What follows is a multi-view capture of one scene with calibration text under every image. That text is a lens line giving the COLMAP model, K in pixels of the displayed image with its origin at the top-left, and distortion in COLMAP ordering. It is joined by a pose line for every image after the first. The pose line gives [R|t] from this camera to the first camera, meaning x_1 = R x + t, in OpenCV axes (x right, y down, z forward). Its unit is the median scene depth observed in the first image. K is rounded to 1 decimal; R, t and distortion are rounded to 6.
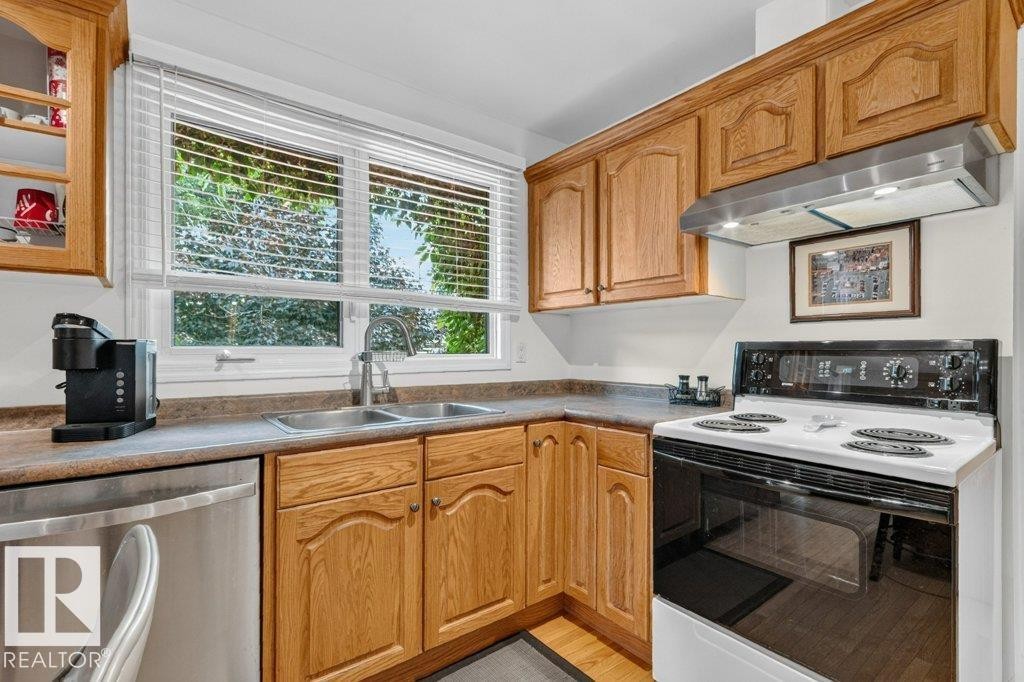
lens RADIAL K [[471.4, 0, 514.9], [0, 471.4, 347.9], [0, 0, 1]] dist [0.002010, 0.001204]
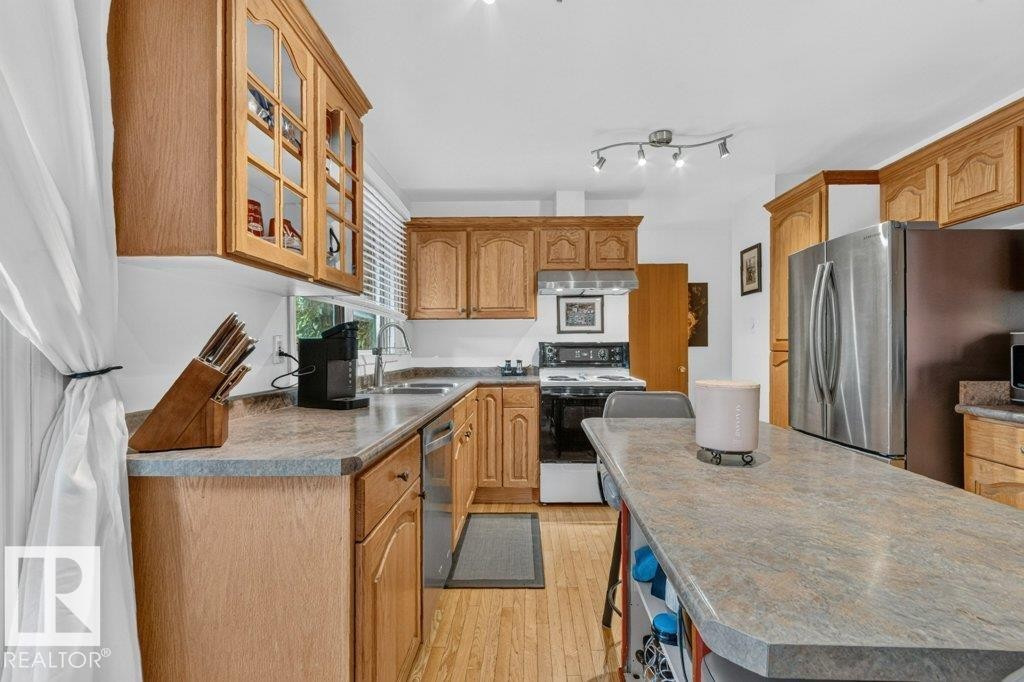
lens RADIAL K [[471.4, 0, 535.0], [0, 471.4, 343.6], [0, 0, 1]] dist [0.002010, 0.001204]
pose [[0.612829, 0.002226, 0.790212, -1.187300], [0.001786, 0.999990, -0.004202, 0.001407], [-0.790213, 0.003987, 0.612819, -0.236164]]
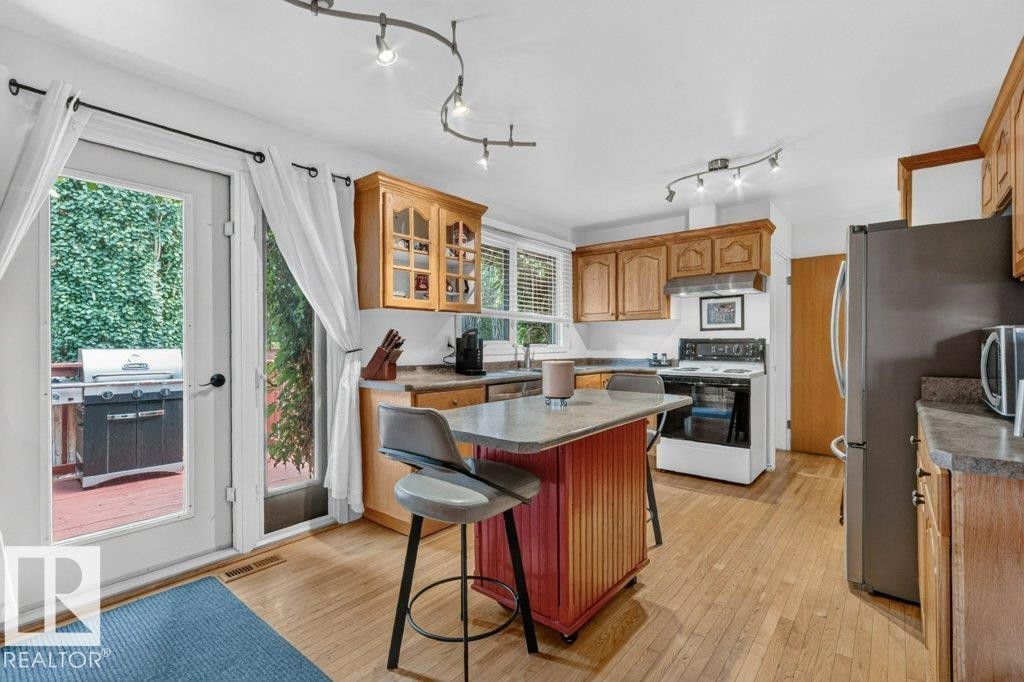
lens RADIAL K [[471.4, 0, 520.8], [0, 471.4, 340.9], [0, 0, 1]] dist [0.002010, 0.001204]
pose [[0.971856, -0.000616, 0.235576, -0.897768], [0.000993, 0.999998, -0.001481, 0.001486], [-0.235575, 0.001673, 0.971855, -1.159042]]
